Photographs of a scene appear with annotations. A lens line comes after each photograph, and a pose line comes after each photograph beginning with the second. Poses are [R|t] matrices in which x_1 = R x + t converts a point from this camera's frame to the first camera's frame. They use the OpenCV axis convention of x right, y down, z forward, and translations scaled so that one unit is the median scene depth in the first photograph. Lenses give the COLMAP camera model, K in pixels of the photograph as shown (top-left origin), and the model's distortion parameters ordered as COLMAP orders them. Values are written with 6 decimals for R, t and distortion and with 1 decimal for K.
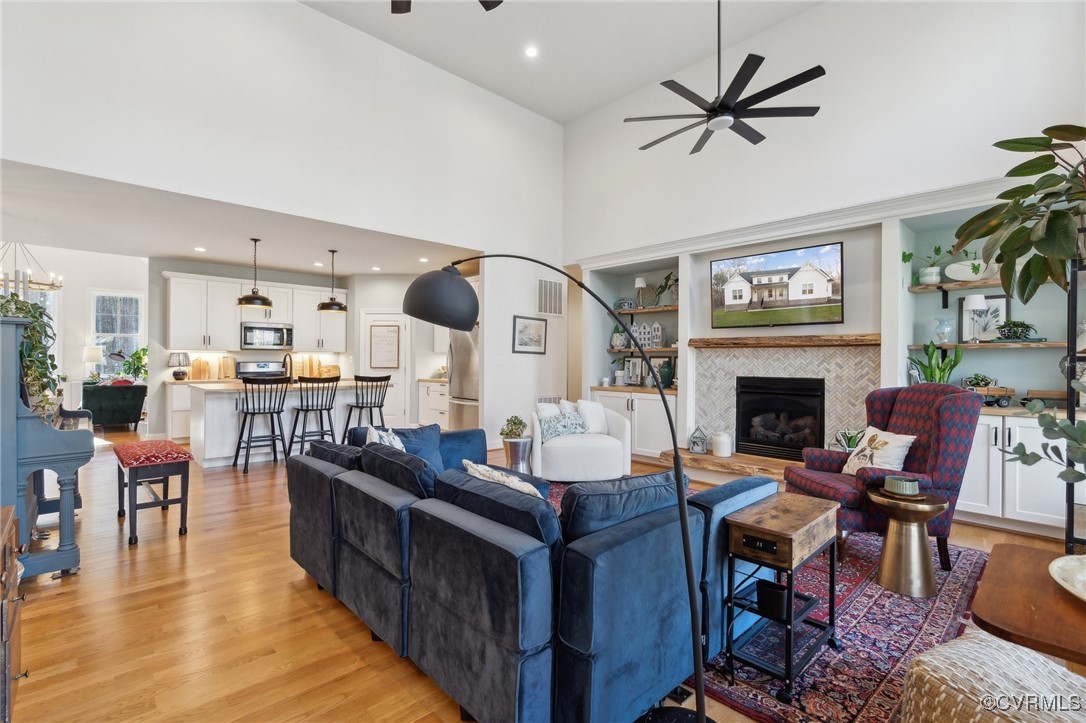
lens RADIAL K [[503.6, 0, 533.8], [0, 503.6, 366.5], [0, 0, 1]] dist [-0.012235, 0.003608]
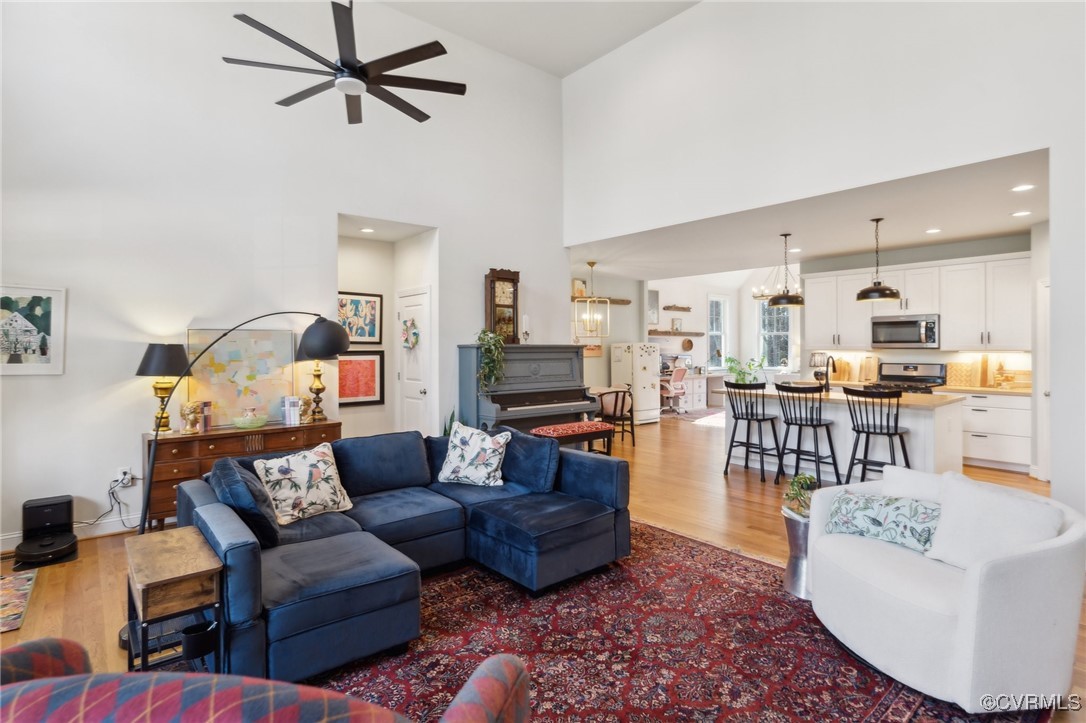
lens RADIAL K [[554.6, 0, 532.8], [0, 554.6, 339.5], [0, 0, 1]] dist [-0.004925, 0.005451]
pose [[-0.064492, -0.019344, -0.997731, 0.581782], [-0.011065, 0.999765, -0.018668, -0.036328], [0.997857, 0.009836, -0.064691, 0.677025]]
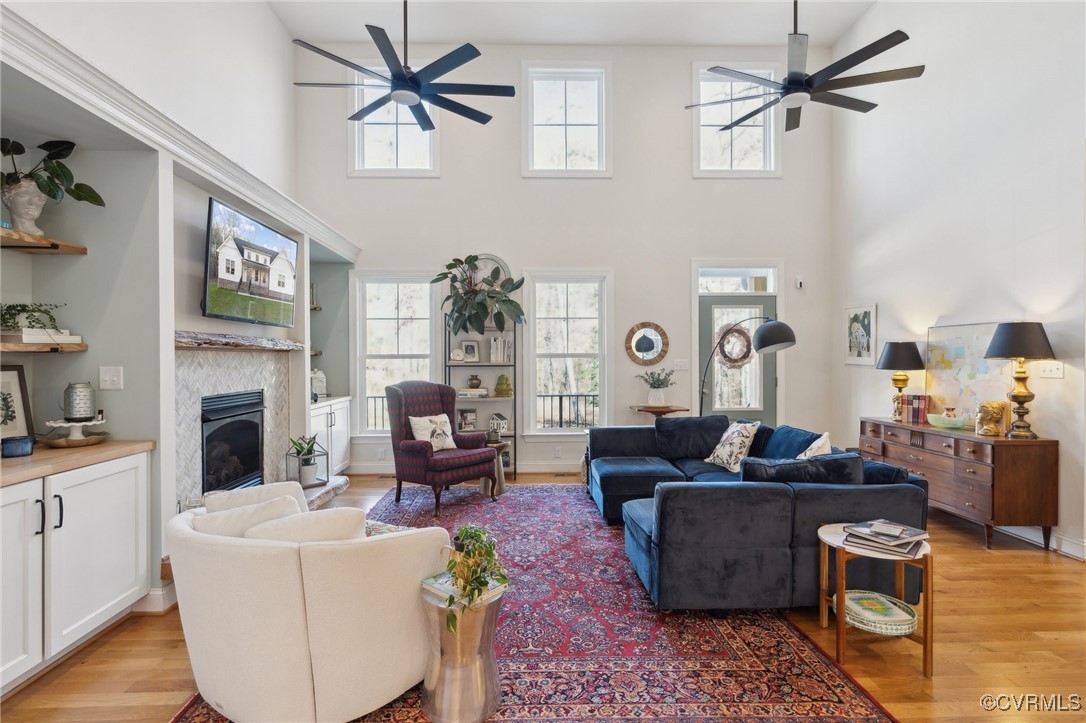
lens RADIAL K [[532.7, 0, 538.5], [0, 532.7, 359.1], [0, 0, 1]] dist [0.000052, -0.001024]
pose [[-0.750474, -0.004959, 0.660881, -0.316355], [0.009884, 0.999776, 0.018725, -0.033263], [-0.660826, 0.020585, -0.750257, 1.179152]]
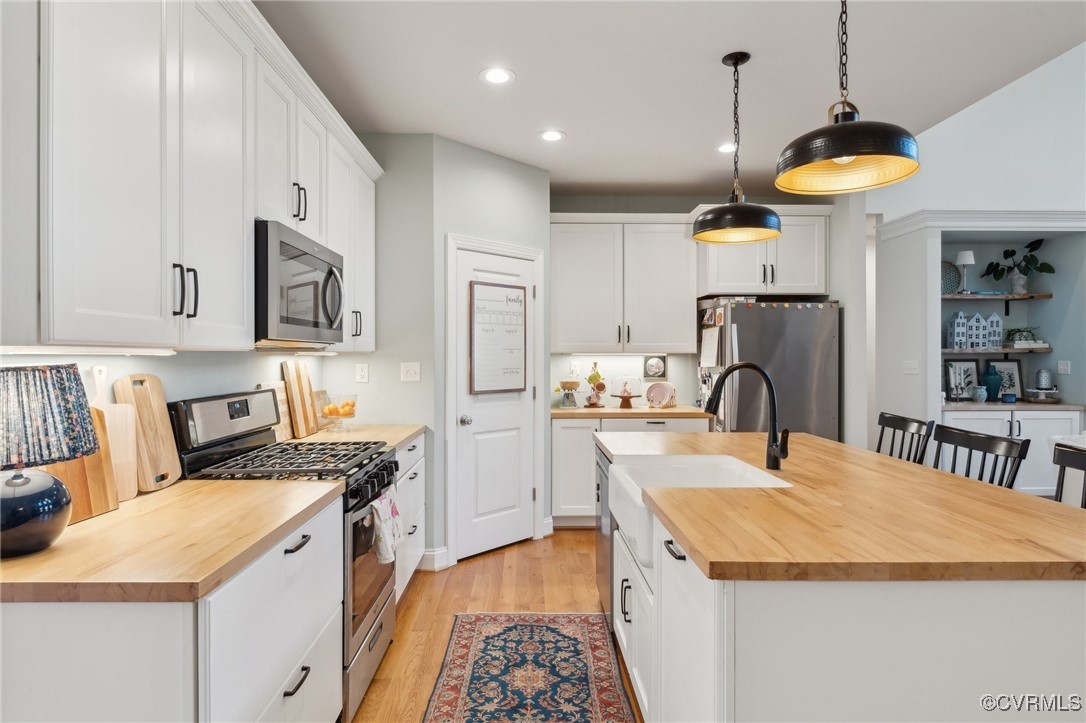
lens RADIAL K [[586.9, 0, 545.4], [0, 586.9, 358.1], [0, 0, 1]] dist [-0.004641, 0.003006]
pose [[0.675841, -0.009067, 0.736991, -0.977511], [0.012661, 0.999920, 0.000691, -0.036761], [-0.736938, 0.008864, 0.675902, 1.043014]]
